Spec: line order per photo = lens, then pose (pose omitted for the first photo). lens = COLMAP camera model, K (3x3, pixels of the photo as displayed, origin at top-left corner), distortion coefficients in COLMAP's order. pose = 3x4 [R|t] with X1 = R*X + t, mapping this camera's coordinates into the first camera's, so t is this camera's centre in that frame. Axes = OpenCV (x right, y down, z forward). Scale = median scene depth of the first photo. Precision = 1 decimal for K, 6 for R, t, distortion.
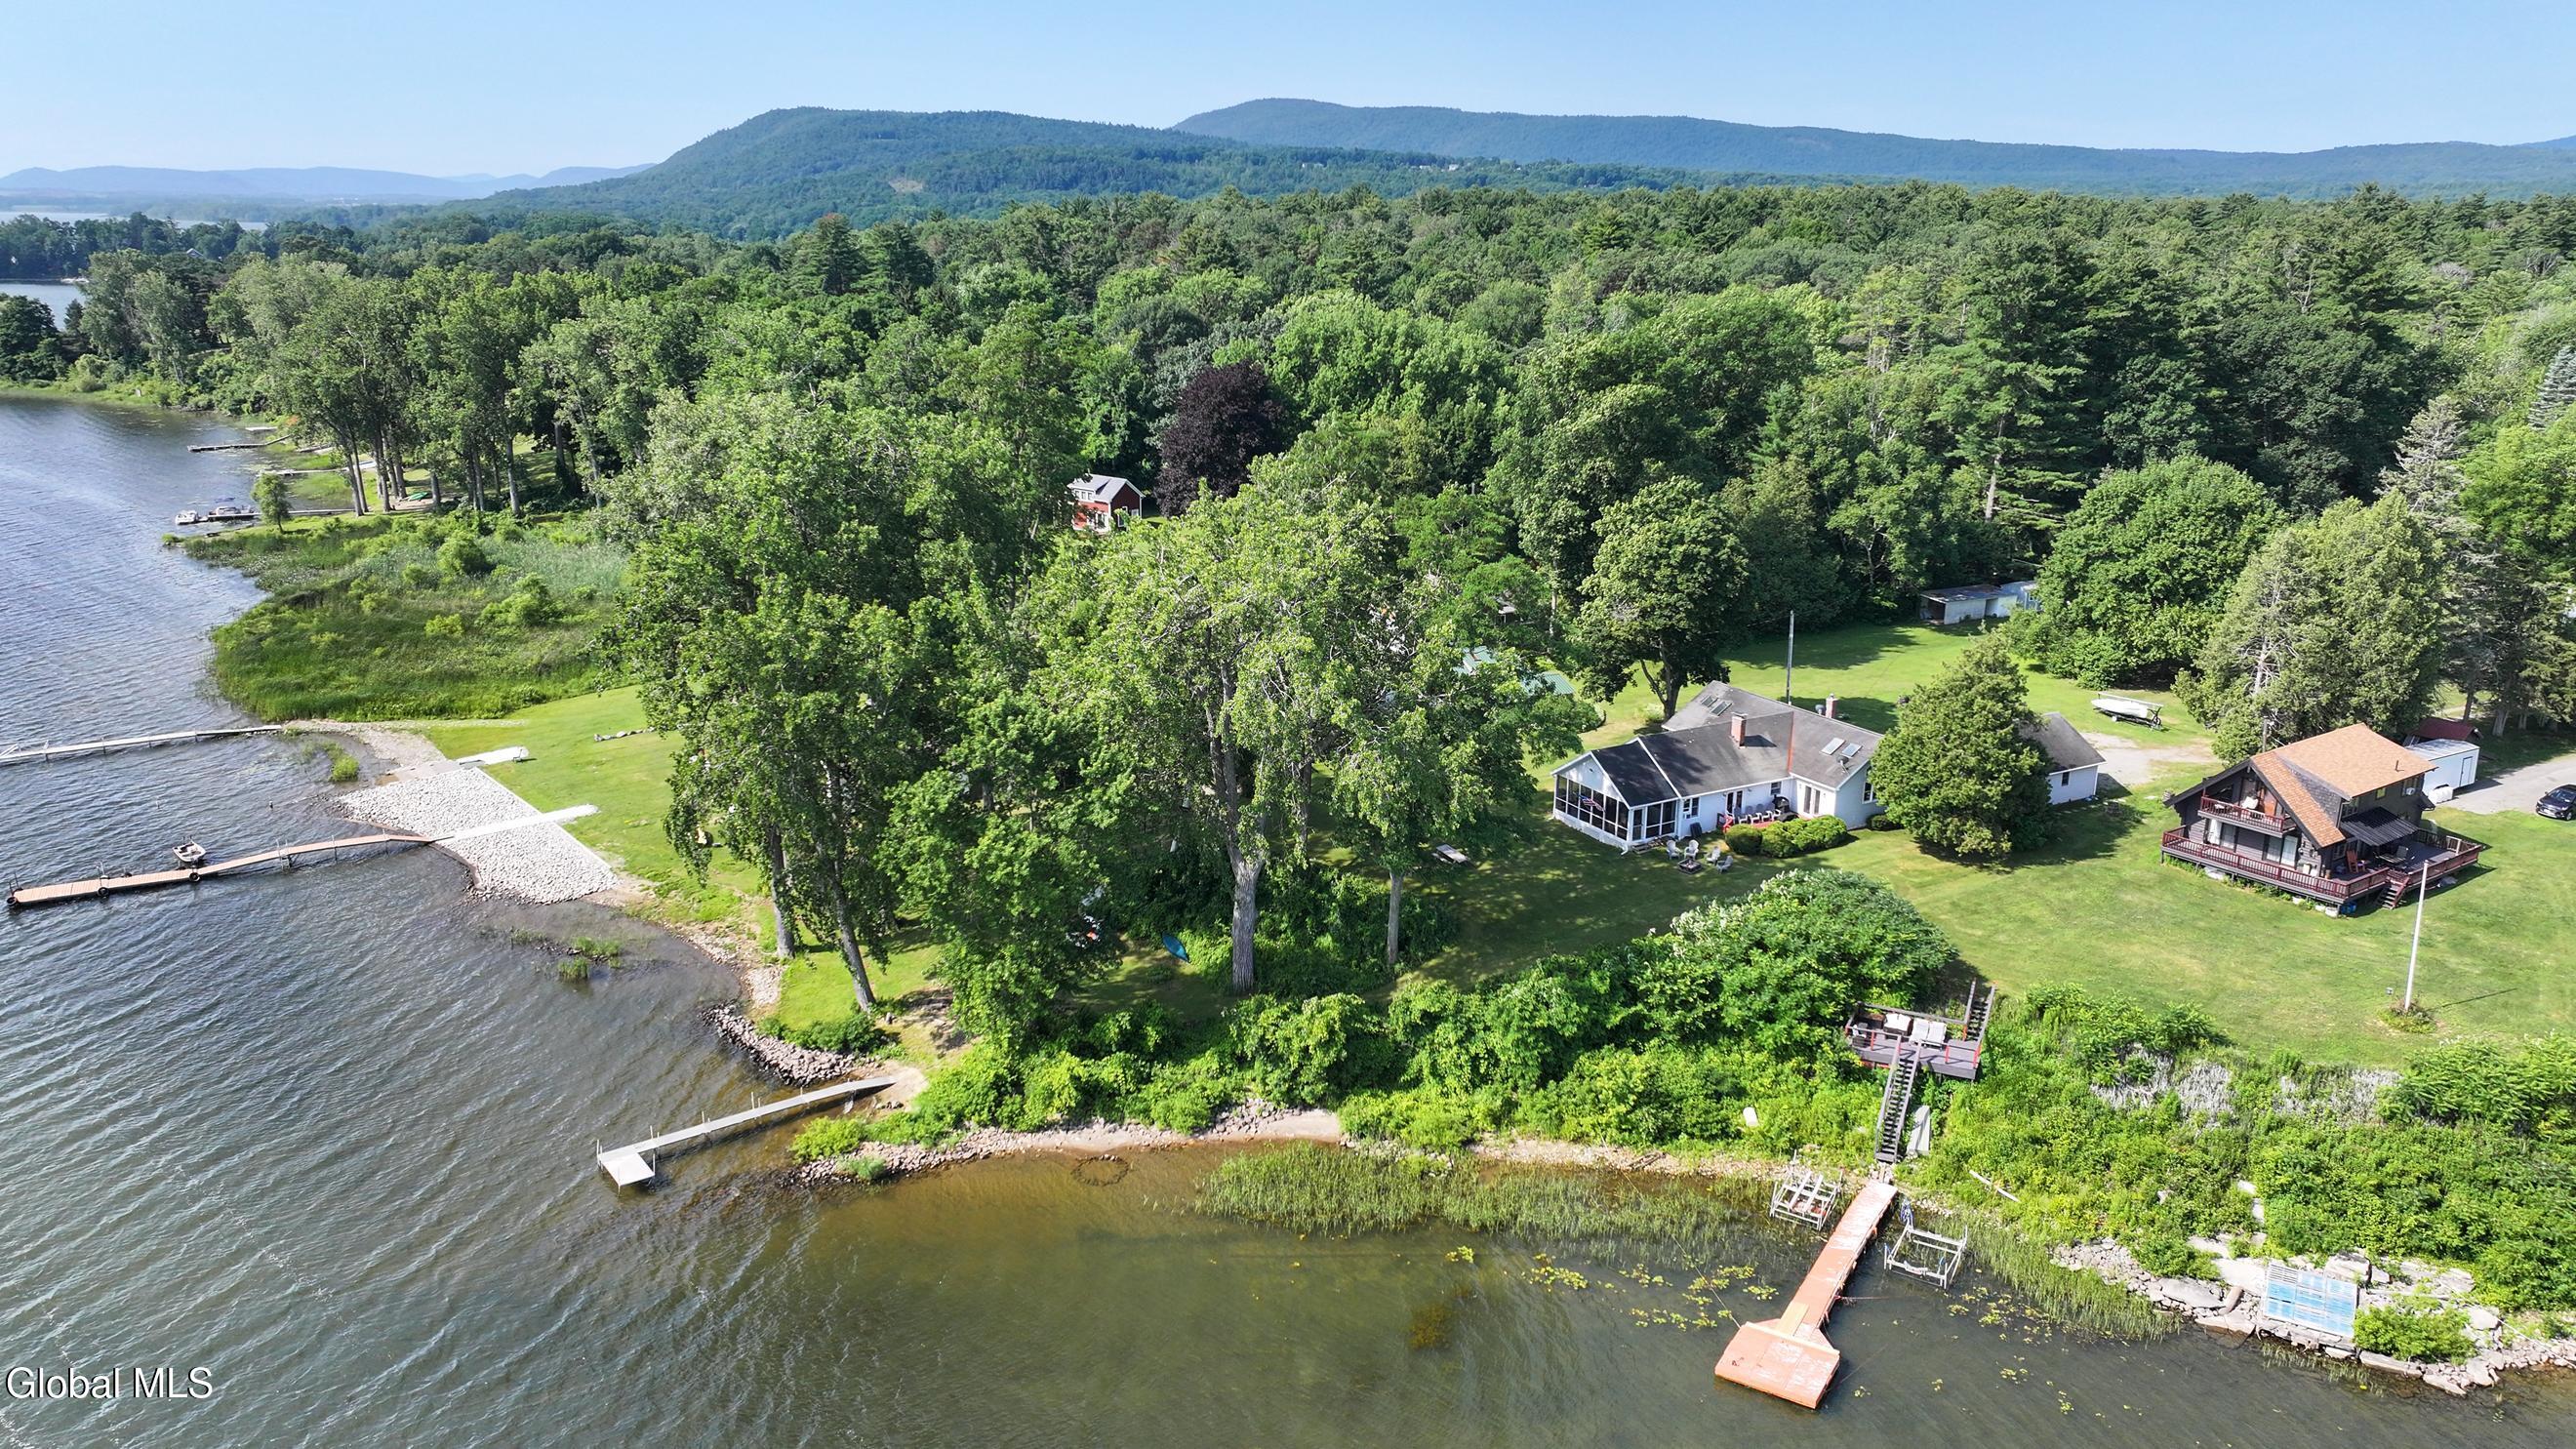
lens RADIAL K [[1793.4, 0, 1292.9], [0, 1793.4, 716.9], [0, 0, 1]] dist [0.007266, -0.010012]
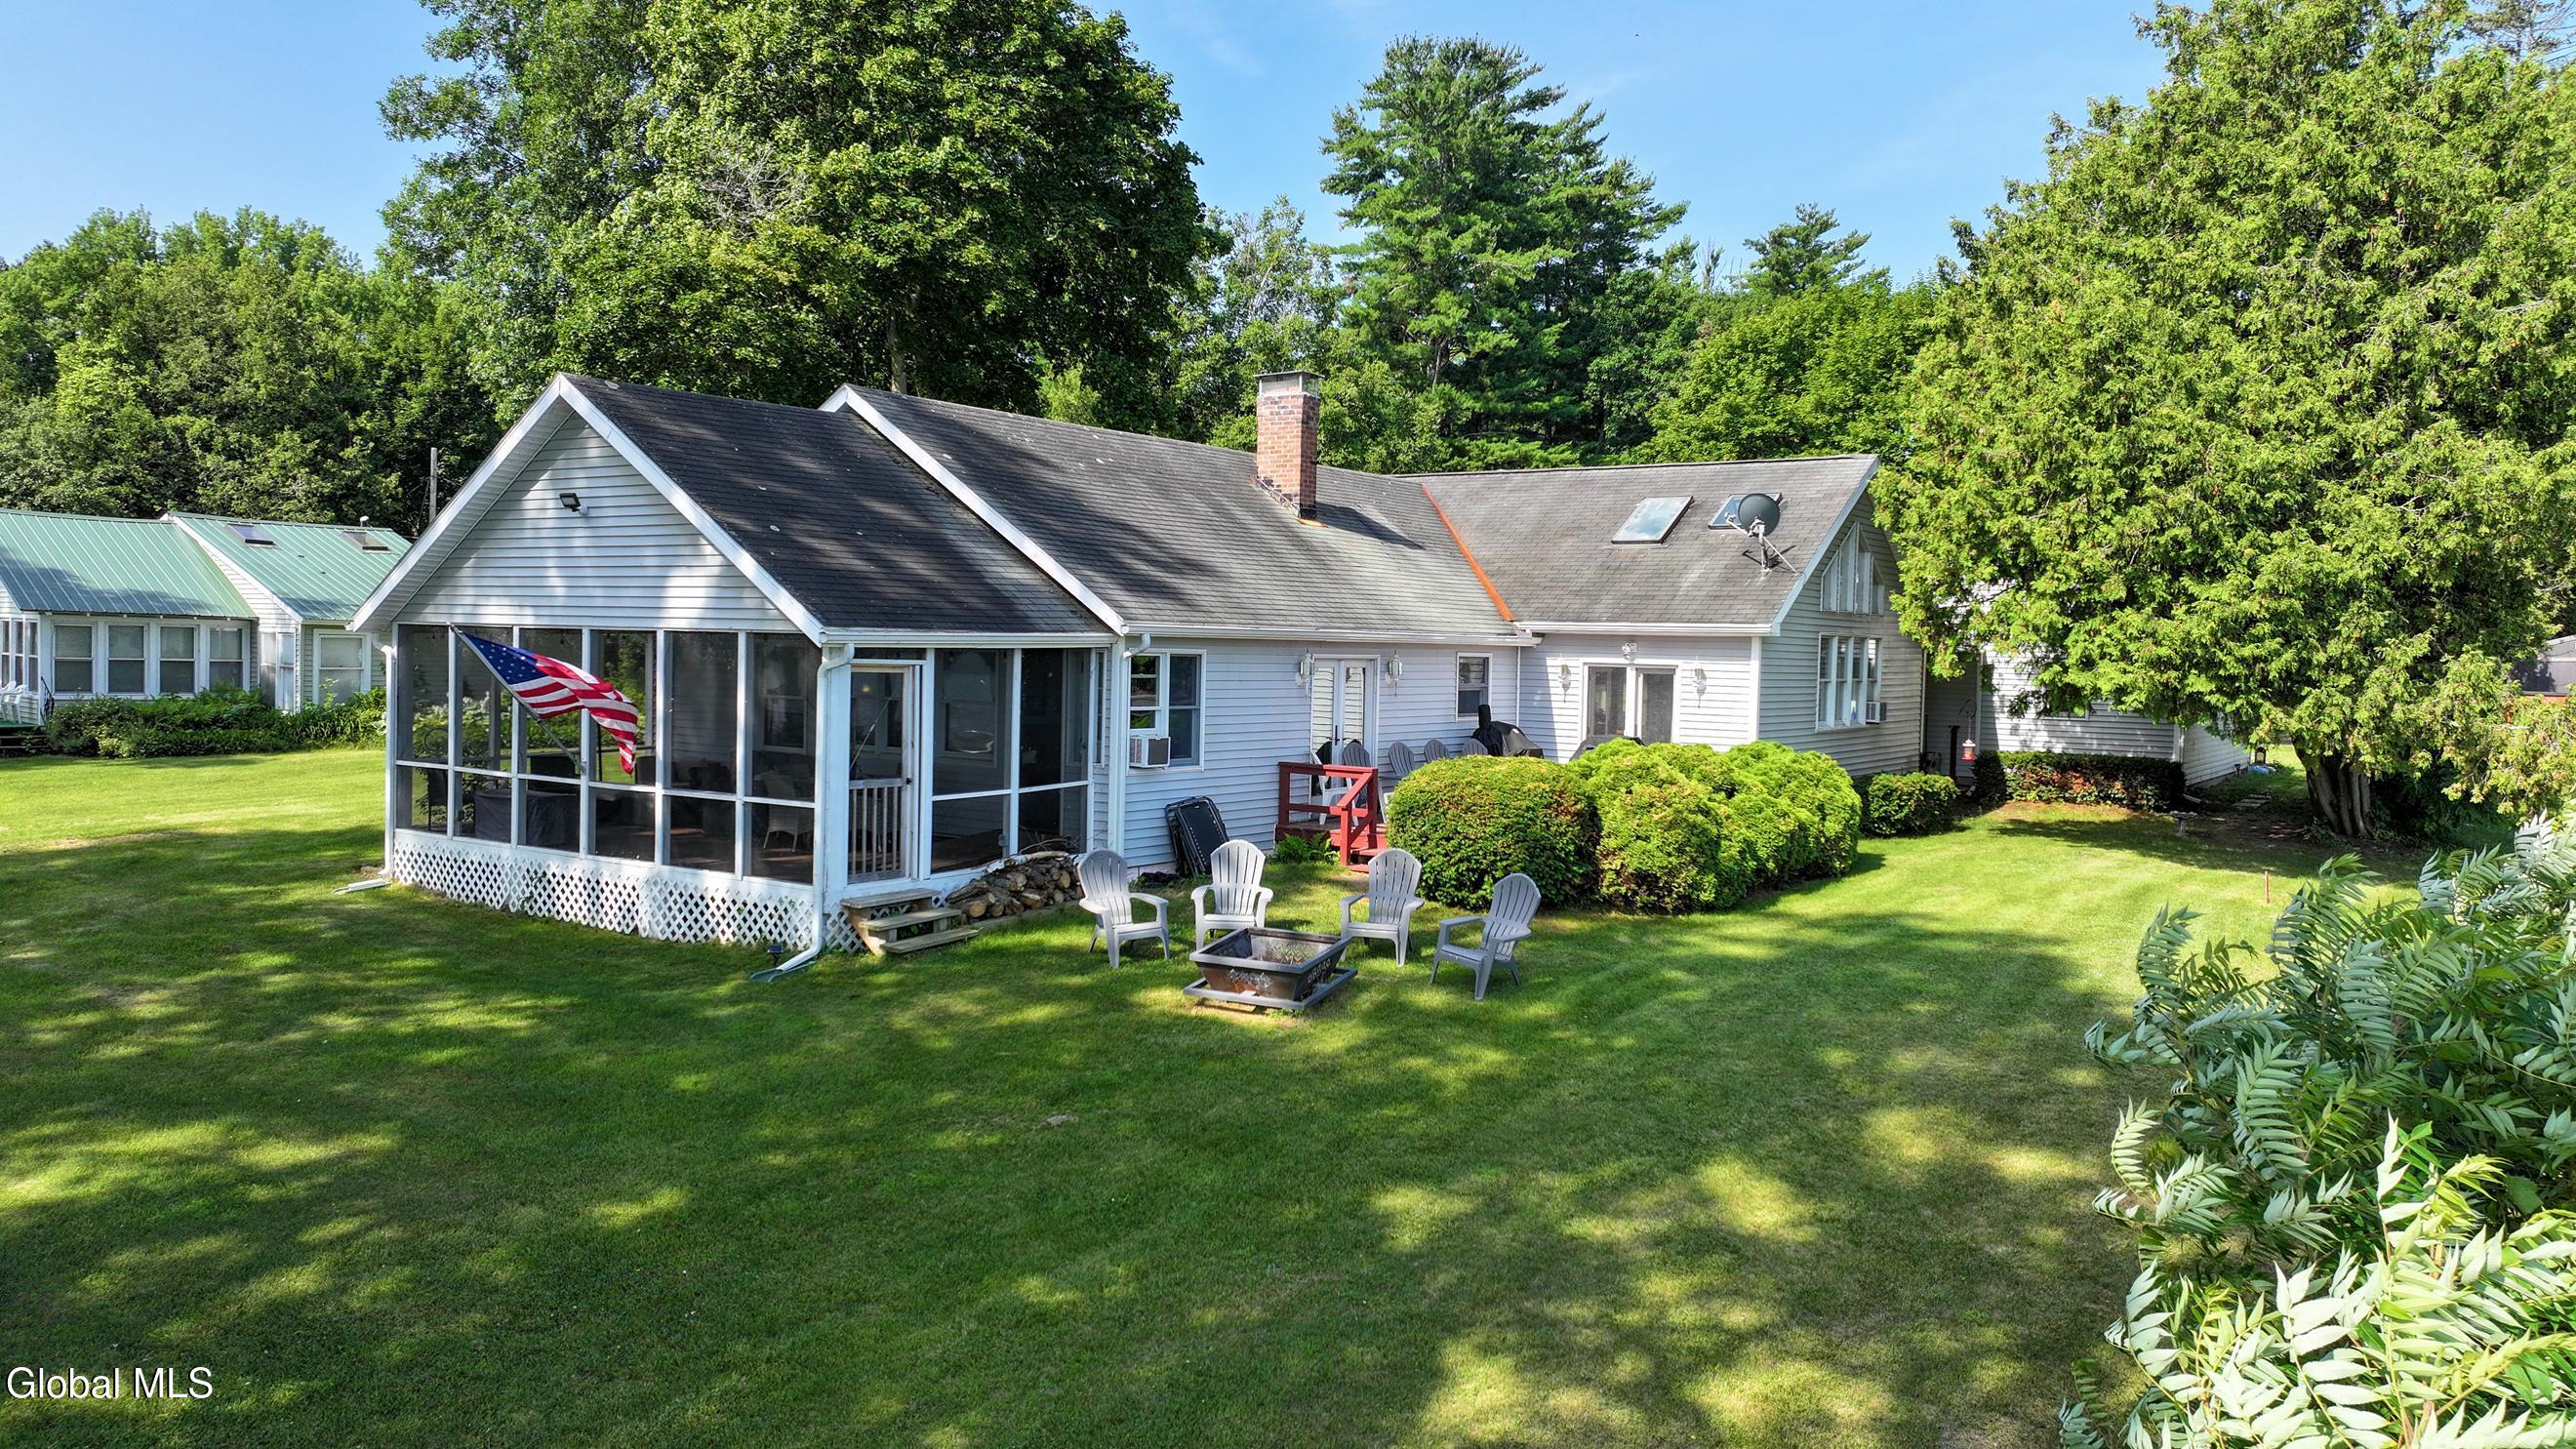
lens RADIAL K [[1796.5, 0, 1288.0], [0, 1796.5, 724.5], [0, 0, 1]] dist [0.002543, 0.005493]
pose [[0.898197, -0.003149, 0.439581, 0.106420], [0.100868, 0.974770, -0.199121, 0.061763], [-0.427863, 0.223189, 0.875854, 0.579391]]
